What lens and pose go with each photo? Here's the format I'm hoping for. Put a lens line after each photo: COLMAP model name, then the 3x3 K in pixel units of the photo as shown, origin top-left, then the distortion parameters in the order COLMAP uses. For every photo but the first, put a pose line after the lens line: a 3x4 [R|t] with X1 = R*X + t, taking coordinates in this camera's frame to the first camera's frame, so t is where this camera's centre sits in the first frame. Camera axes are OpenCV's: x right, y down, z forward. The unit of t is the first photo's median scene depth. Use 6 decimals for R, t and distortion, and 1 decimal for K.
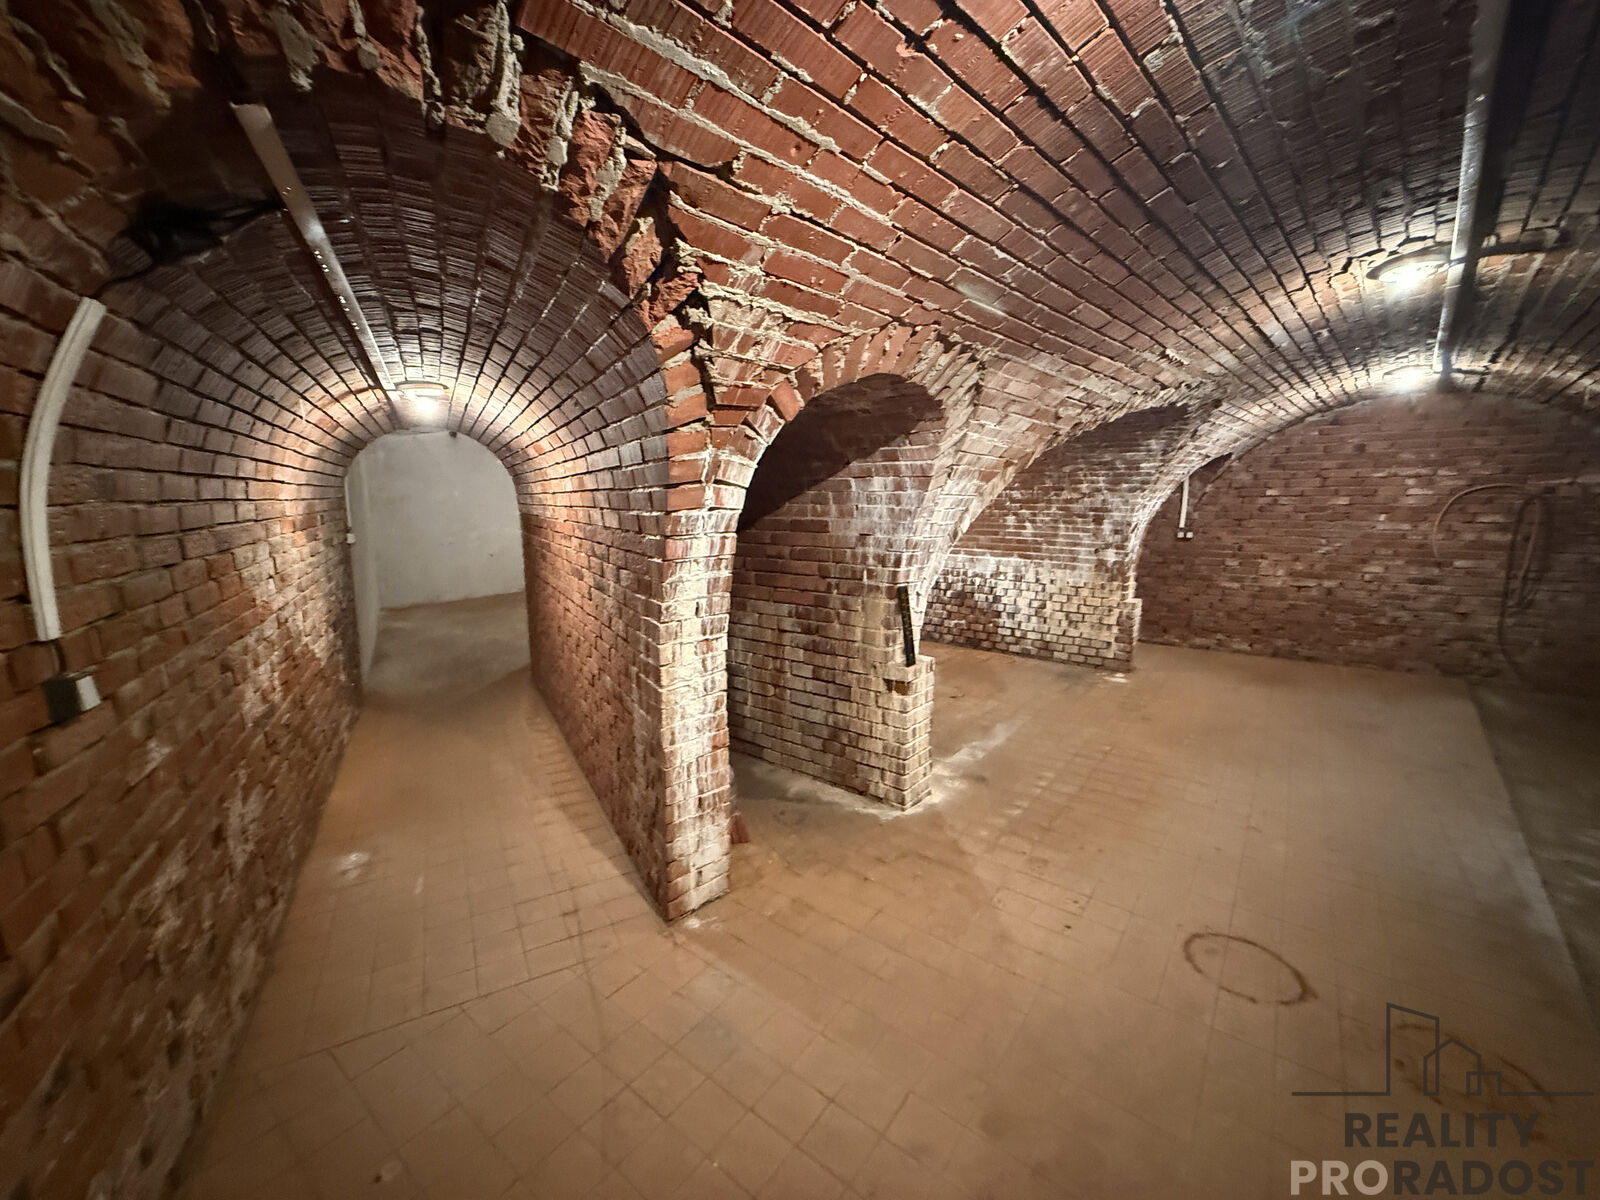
lens RADIAL K [[637.2, 0, 795.5], [0, 637.2, 601.3], [0, 0, 1]] dist [-0.000399, -0.000080]
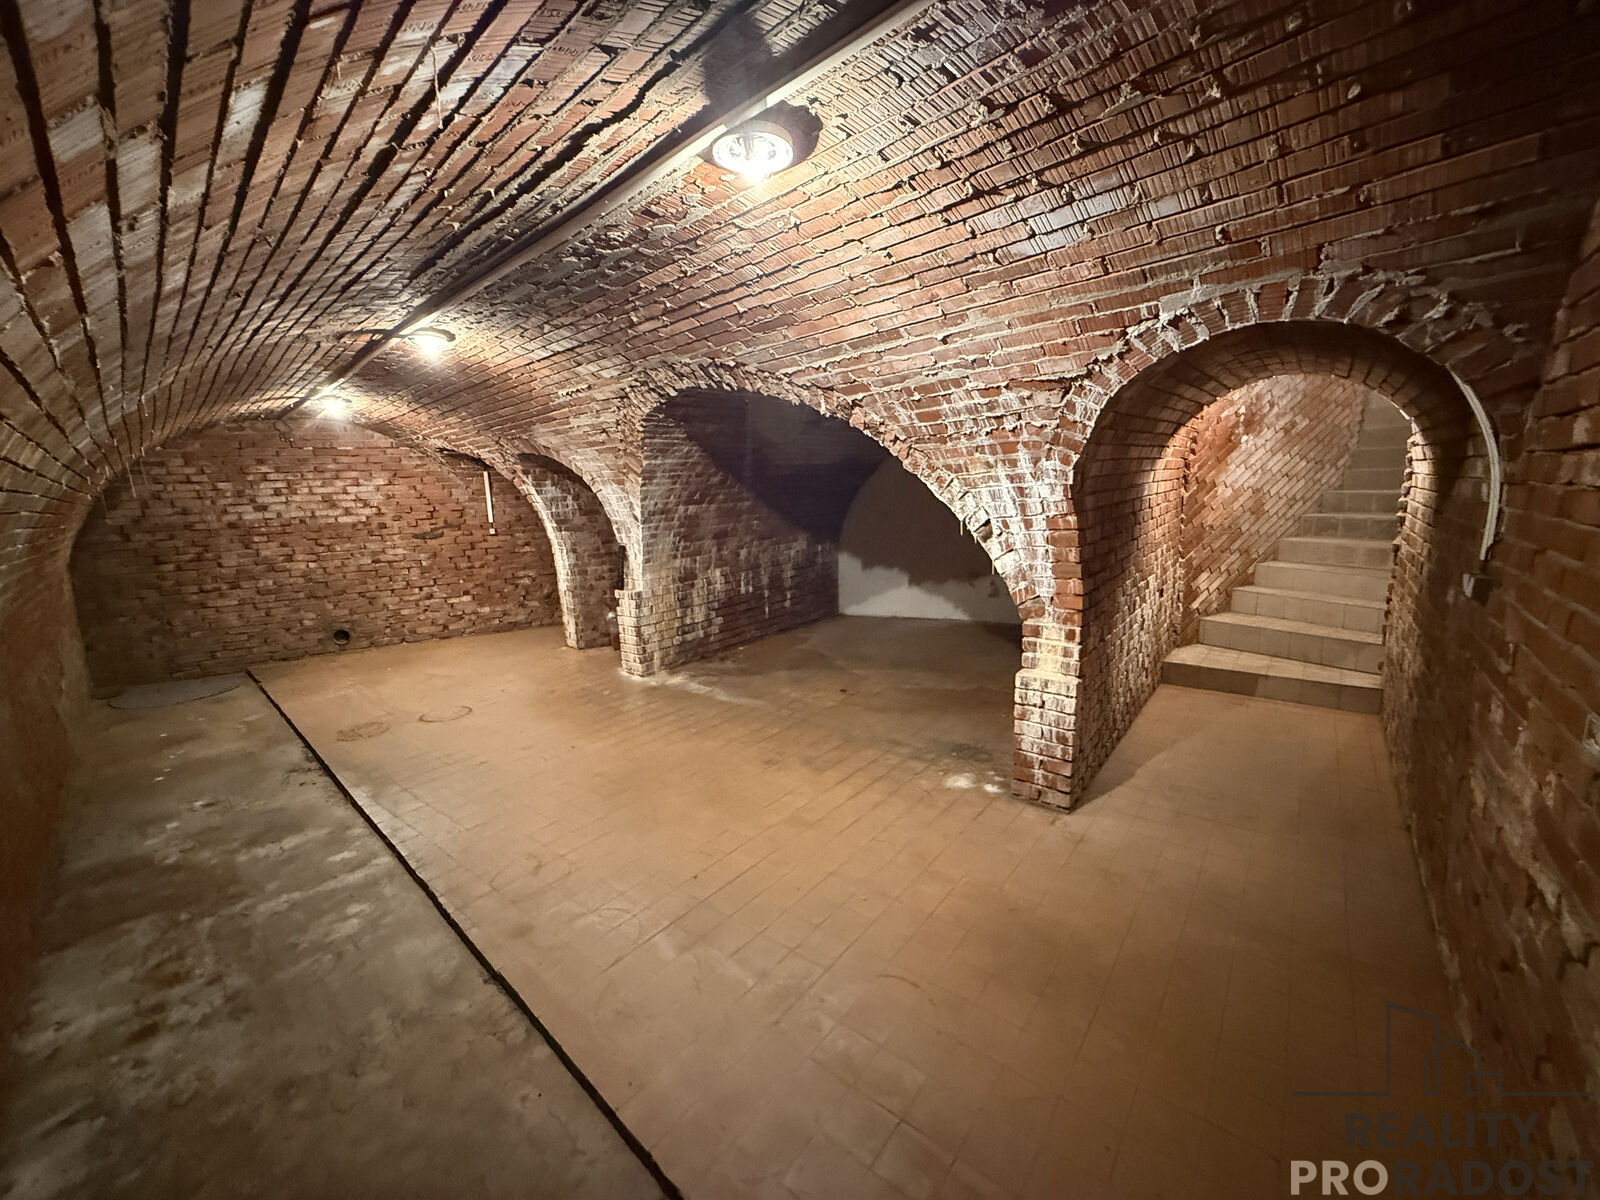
lens RADIAL K [[637.2, 0, 798.1], [0, 637.2, 600.9], [0, 0, 1]] dist [-0.000399, -0.000080]
pose [[-0.008120, 0.177595, -0.984070, 0.940189], [-0.115327, 0.977369, 0.177337, -0.117892], [0.993294, 0.114930, 0.012545, 0.717713]]
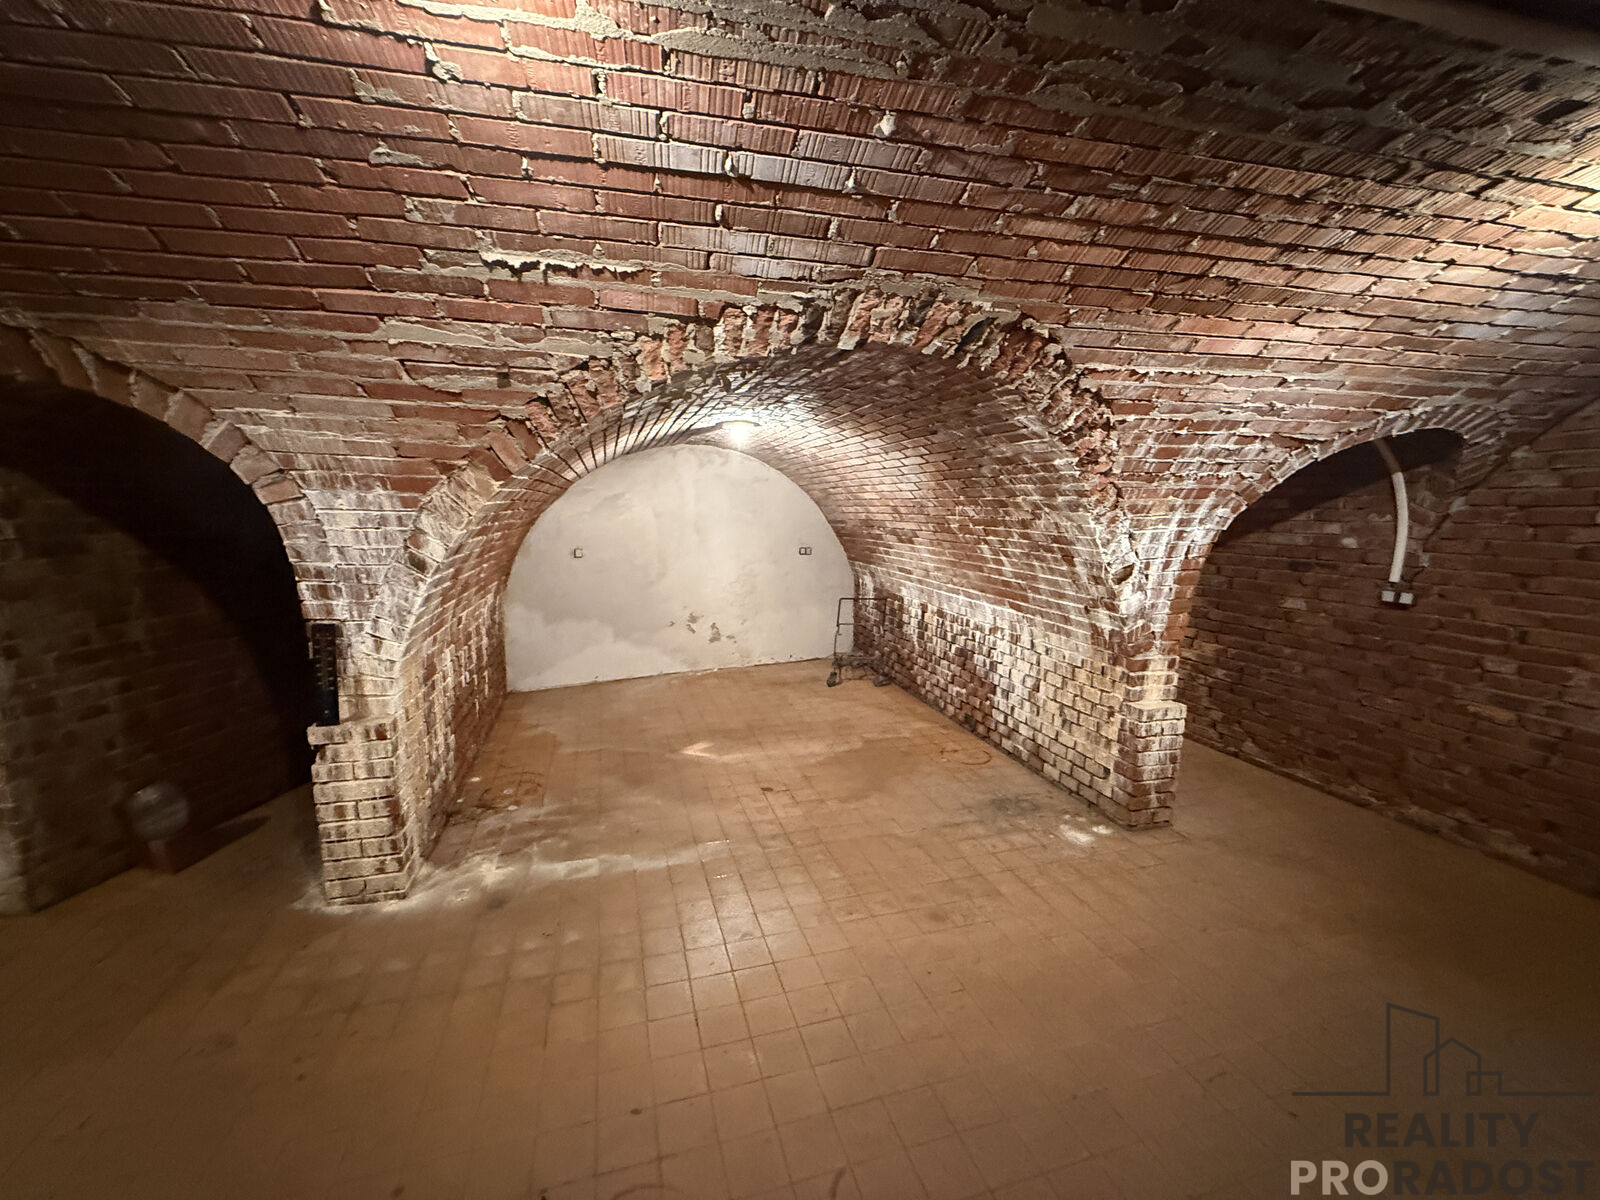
lens RADIAL K [[637.2, 0, 793.4], [0, 637.2, 602.3], [0, 0, 1]] dist [-0.000399, -0.000080]
pose [[0.818497, 0.096076, -0.566421, 0.526854], [-0.105449, 0.994292, 0.016274, -0.060165], [0.564751, 0.046408, 0.823956, 0.326491]]
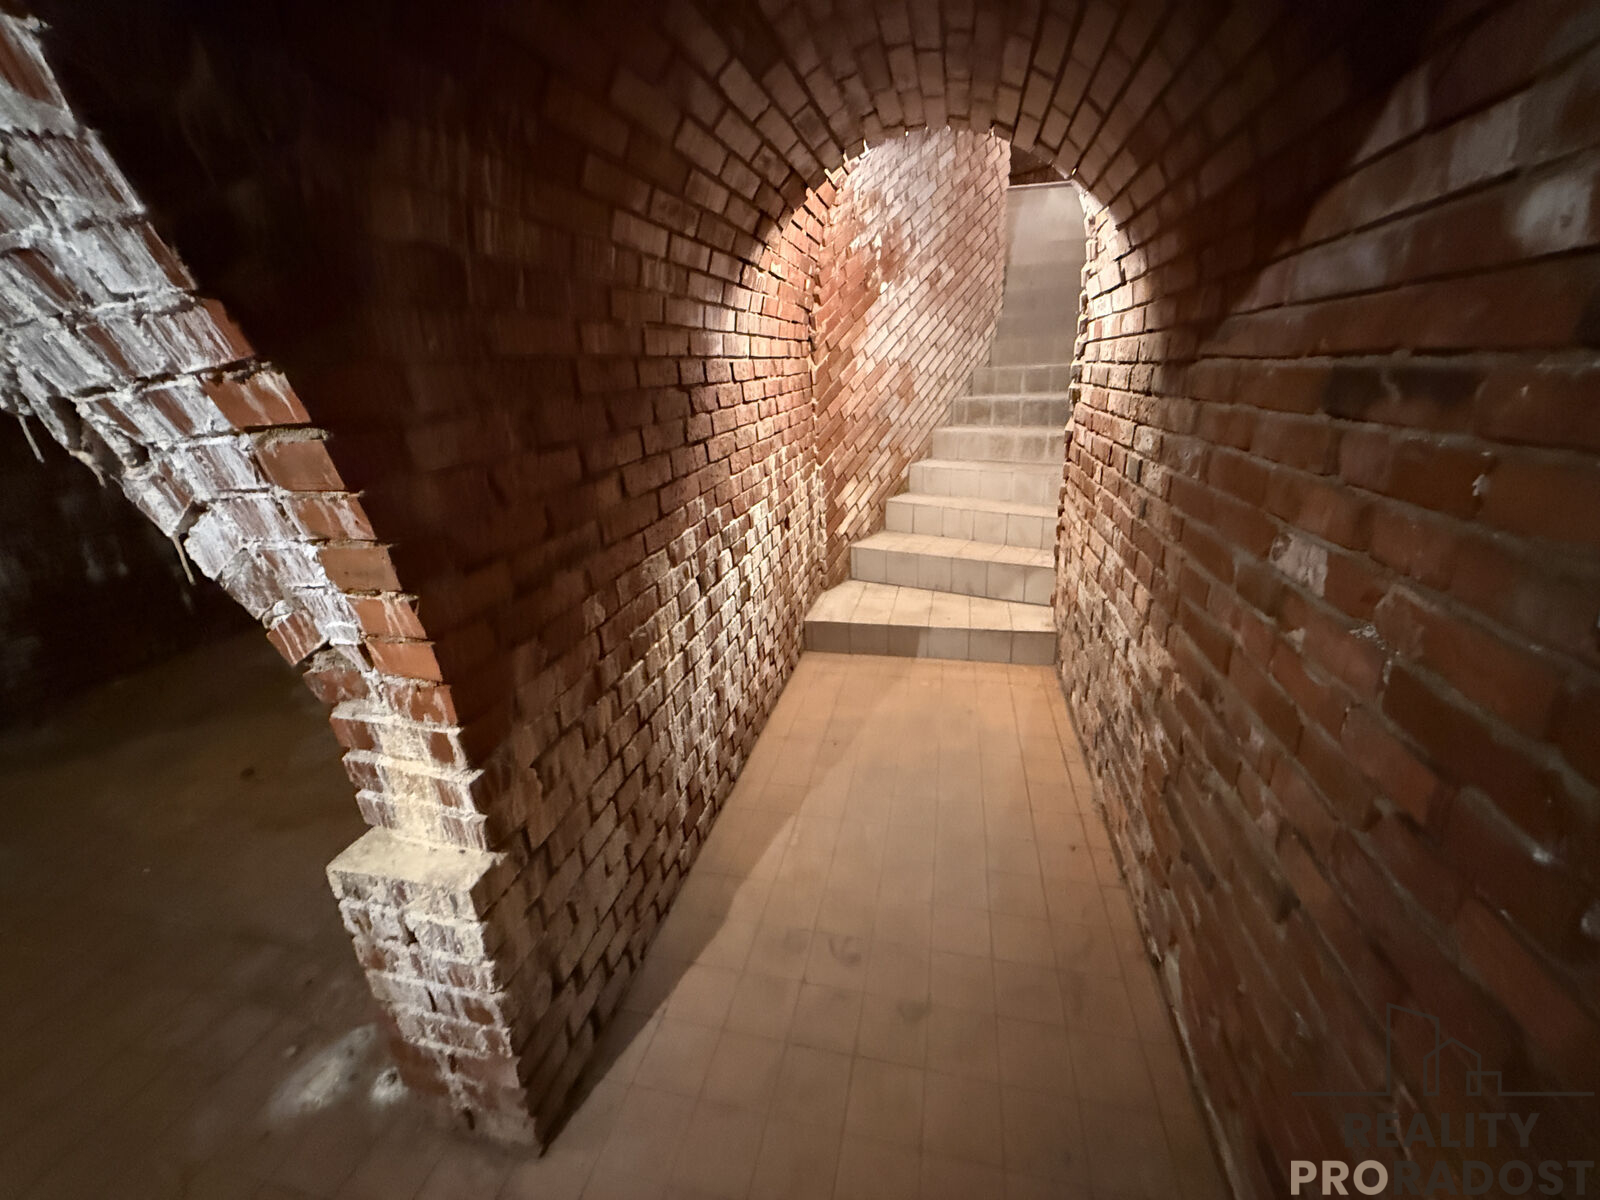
lens RADIAL K [[637.2, 0, 803.0], [0, 637.2, 599.9], [0, 0, 1]] dist [-0.000399, -0.000080]
pose [[0.428803, 0.281957, -0.858270, 0.651470], [-0.090215, 0.958663, 0.269866, -0.119327], [0.898882, -0.038291, 0.436514, 0.934572]]
